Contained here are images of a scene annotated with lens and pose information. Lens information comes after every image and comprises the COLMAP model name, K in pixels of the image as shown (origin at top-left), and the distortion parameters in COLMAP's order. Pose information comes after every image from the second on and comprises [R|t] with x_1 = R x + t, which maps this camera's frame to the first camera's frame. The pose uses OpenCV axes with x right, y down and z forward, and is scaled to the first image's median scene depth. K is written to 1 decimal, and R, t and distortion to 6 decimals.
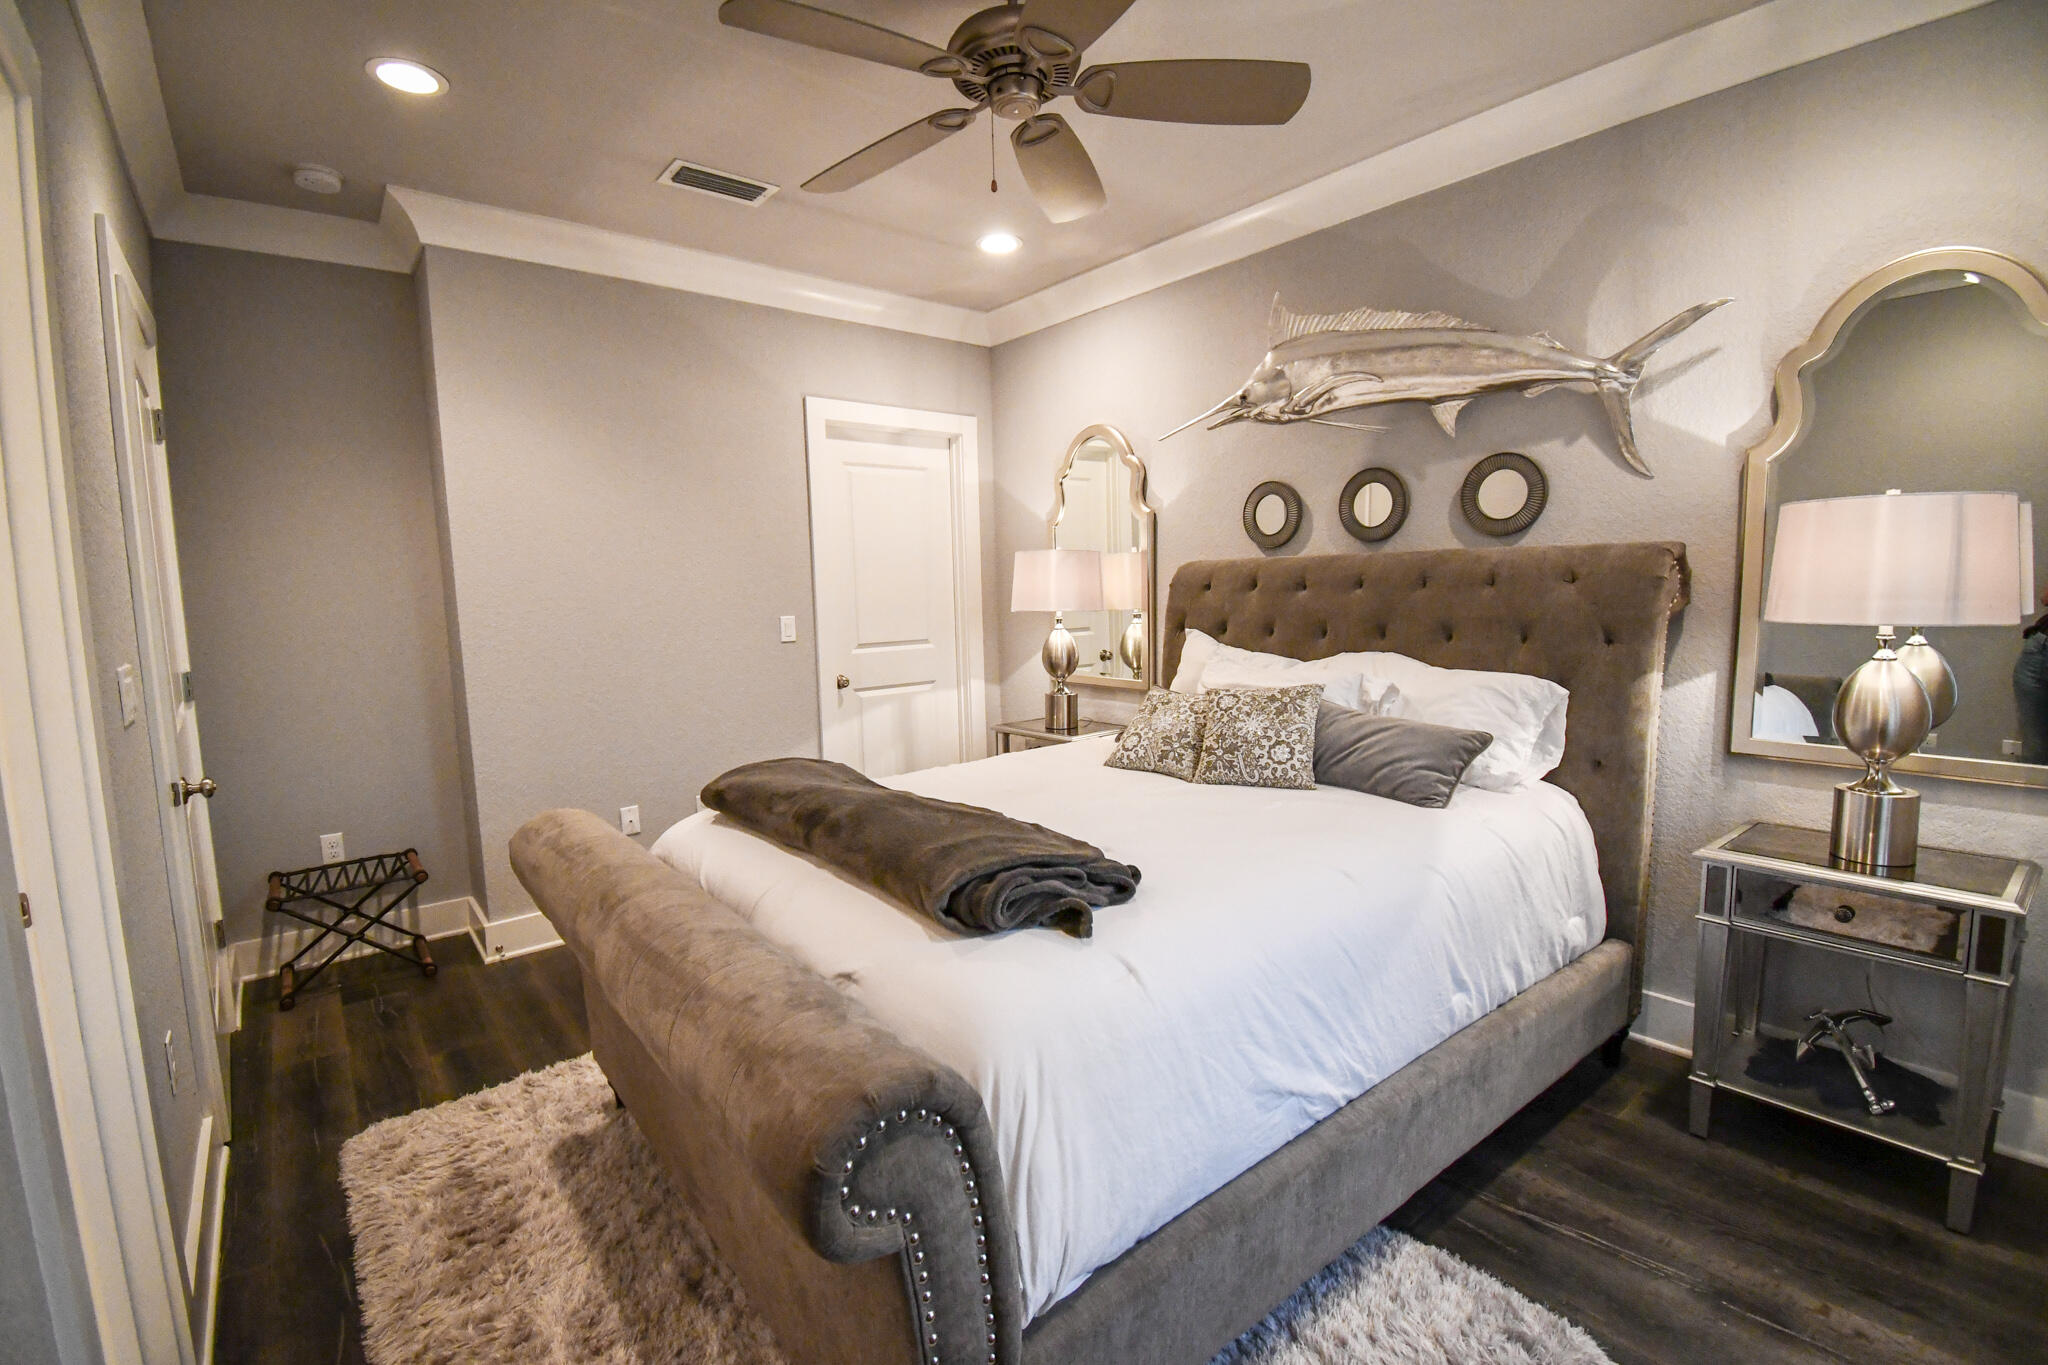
lens RADIAL K [[910.2, 0, 1012.6], [0, 910.2, 682.7], [0, 0, 1]] dist [0.015986, -0.022704]
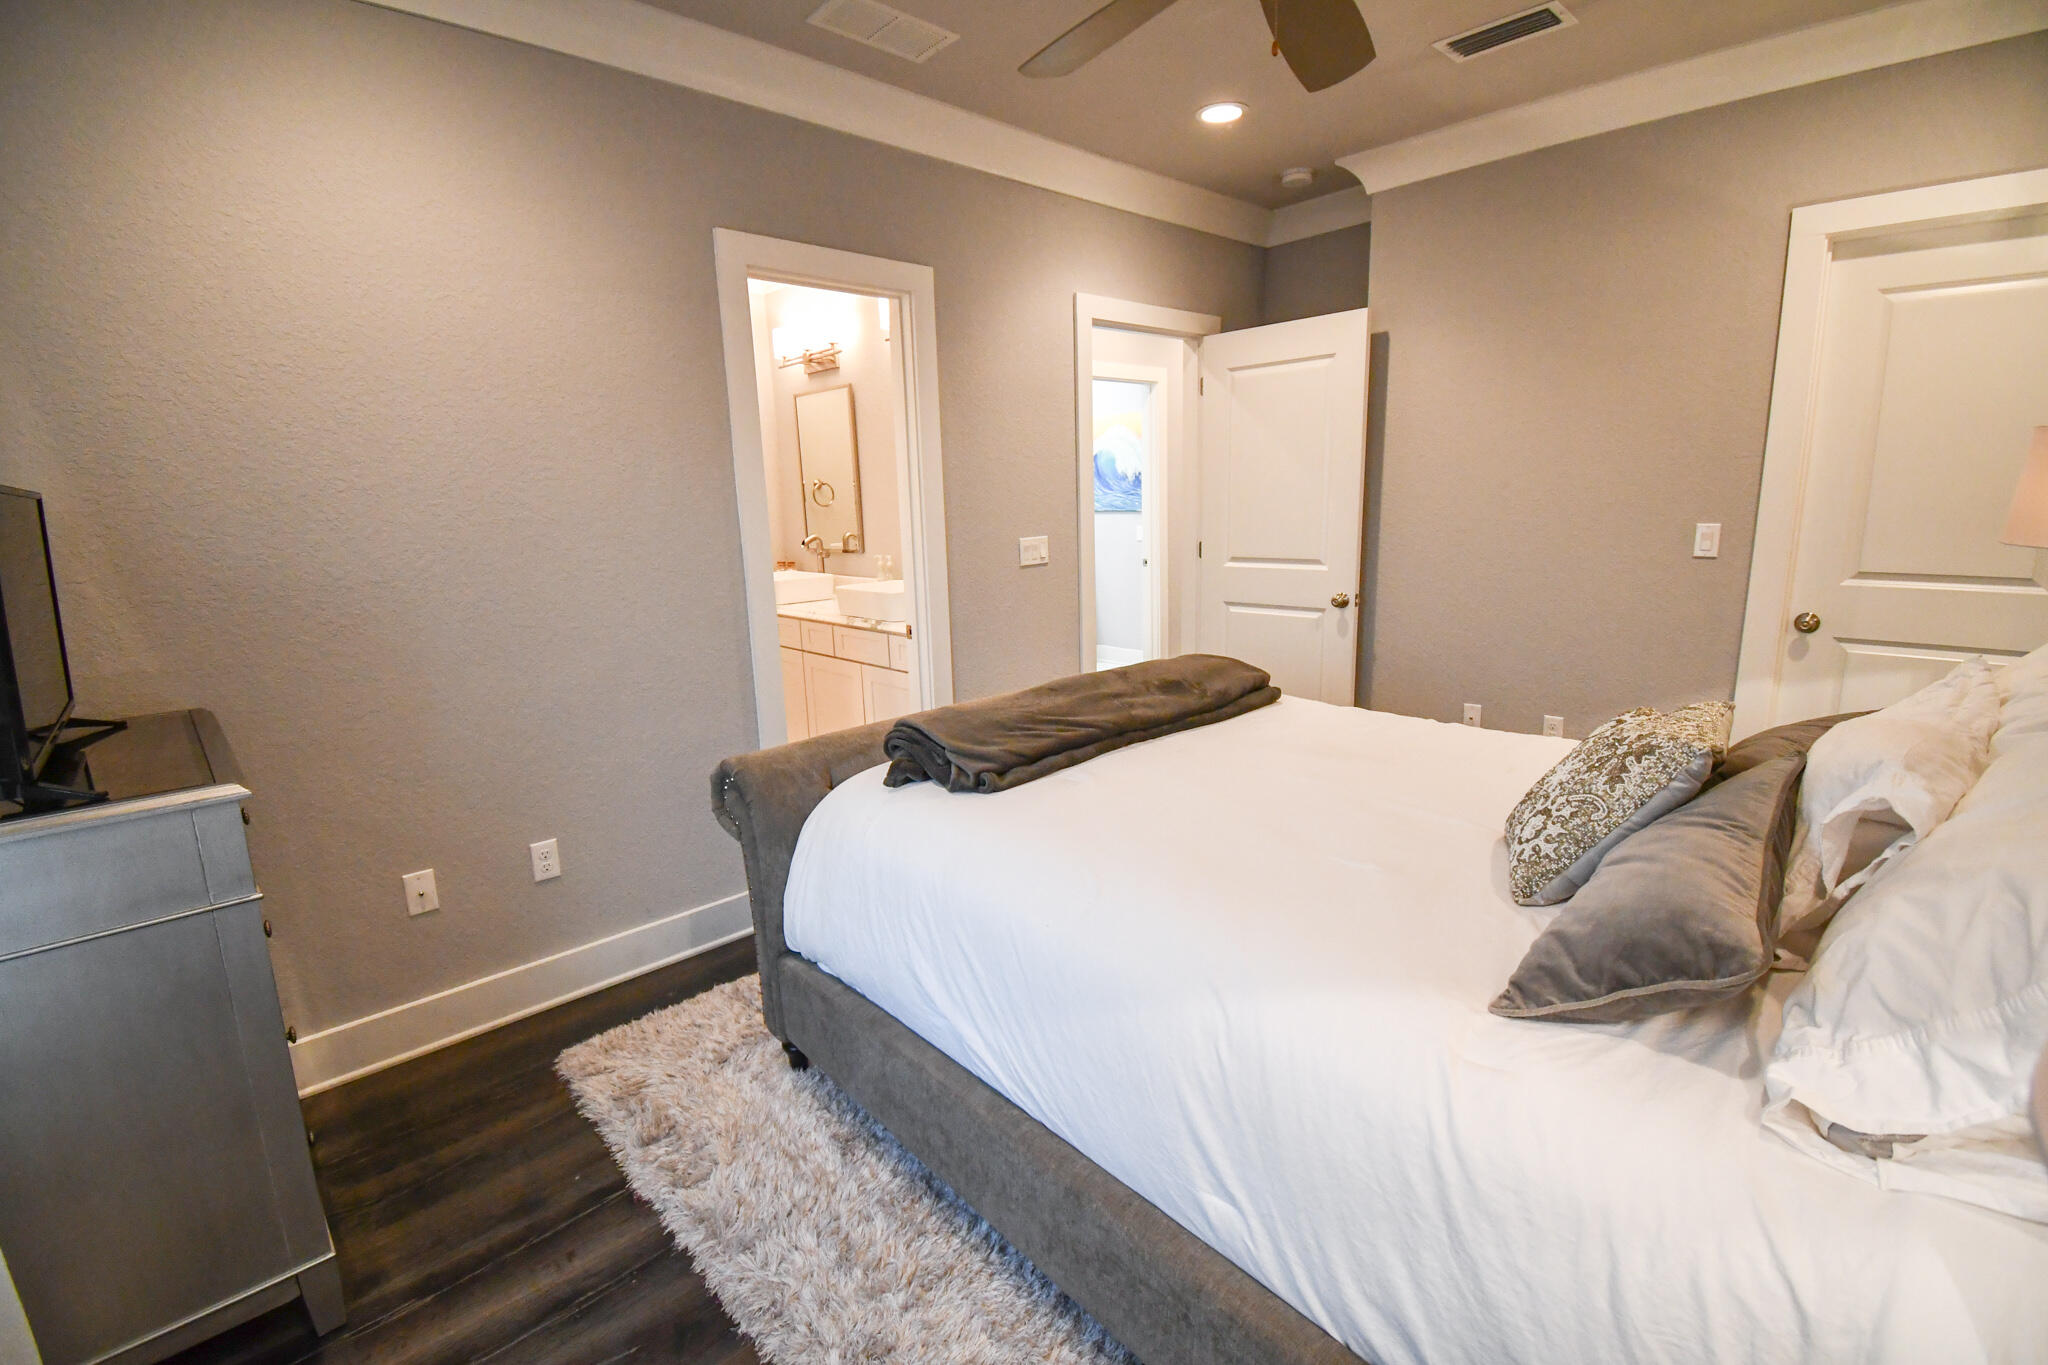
lens RADIAL K [[910.2, 0, 1012.6], [0, 910.2, 682.7], [0, 0, 1]] dist [0.015986, -0.022704]
pose [[0.059474, 0.221983, -0.973235, 0.491190], [-0.078472, 0.972983, 0.217131, -0.064480], [0.995141, 0.063458, 0.075287, 0.378561]]
